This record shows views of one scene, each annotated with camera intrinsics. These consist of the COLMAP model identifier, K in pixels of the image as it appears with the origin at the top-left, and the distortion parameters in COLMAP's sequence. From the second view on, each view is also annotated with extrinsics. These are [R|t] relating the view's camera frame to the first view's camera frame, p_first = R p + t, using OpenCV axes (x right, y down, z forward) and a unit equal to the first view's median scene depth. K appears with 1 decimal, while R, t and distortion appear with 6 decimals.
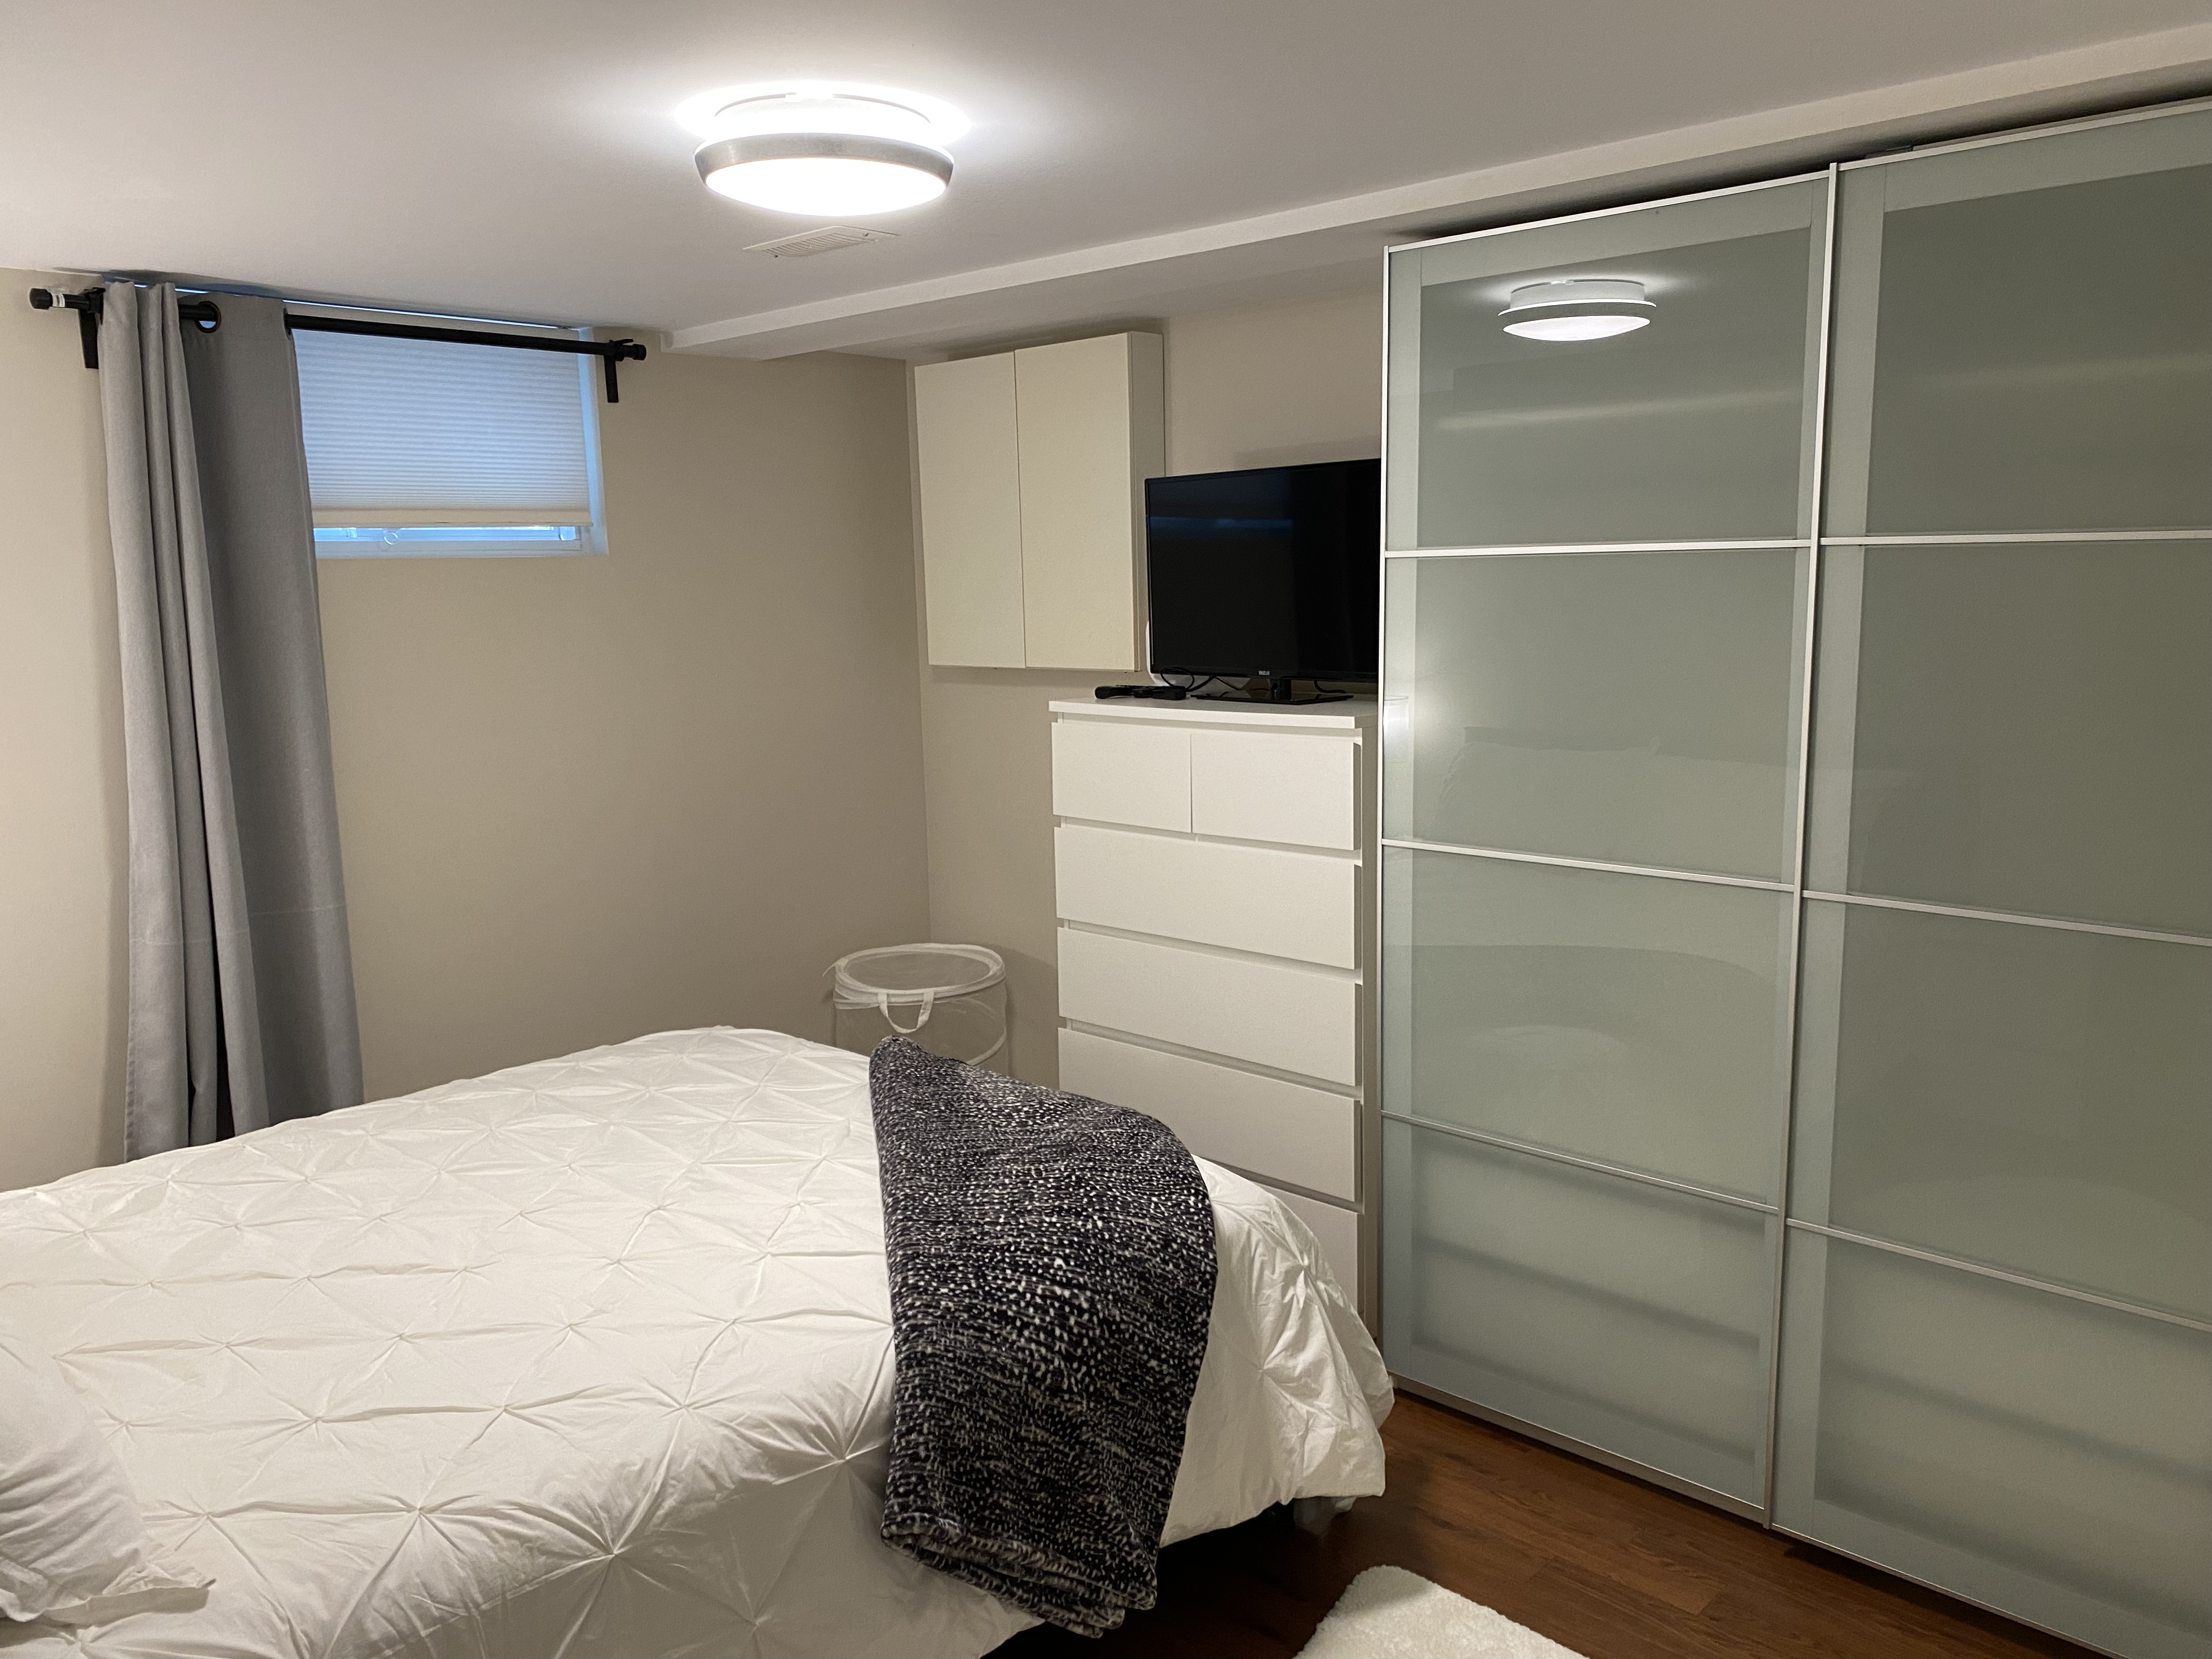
lens RADIAL K [[1714.4, 0, 1118.4], [0, 1714.4, 792.9], [0, 0, 1]] dist [0.010789, 0.004760]
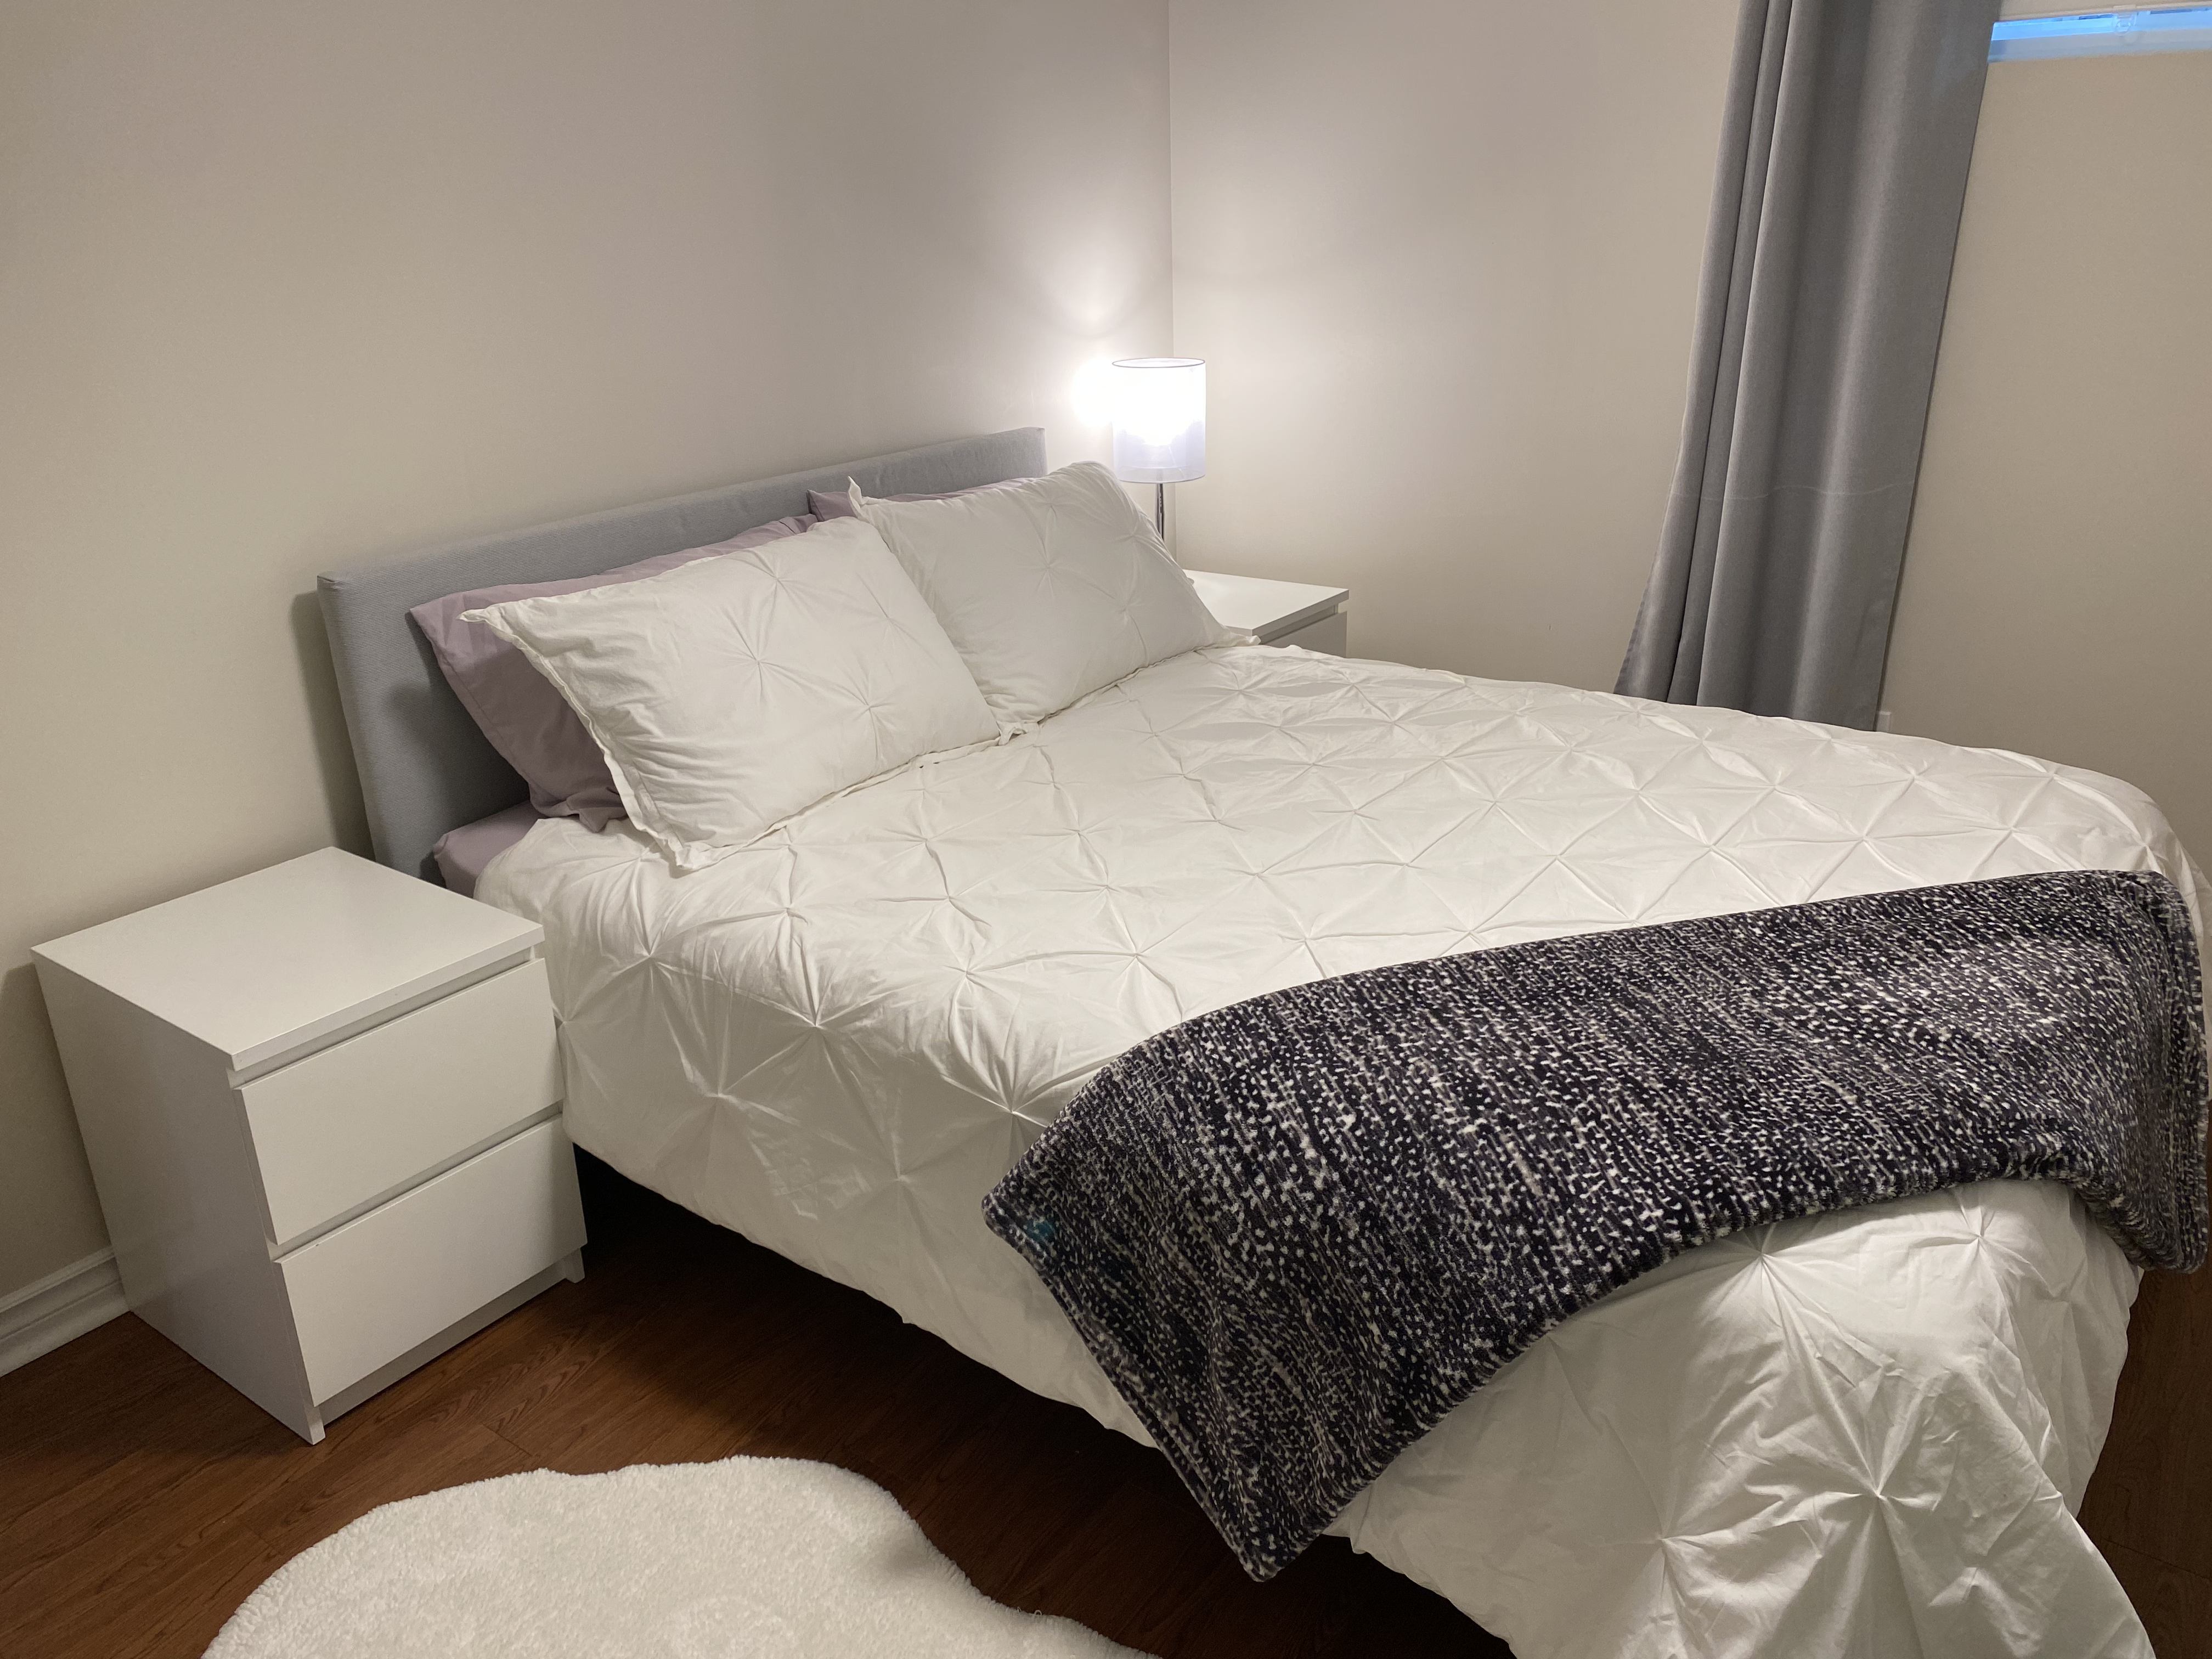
lens RADIAL K [[1676.4, 0, 1118.4], [0, 1676.4, 814.9], [0, 0, 1]] dist [0.111766, -0.213166]
pose [[0.106764, 0.361509, -0.926236, 0.569660], [-0.097873, 0.930857, 0.352031, -0.081493], [0.989456, 0.053069, 0.134764, 0.827078]]
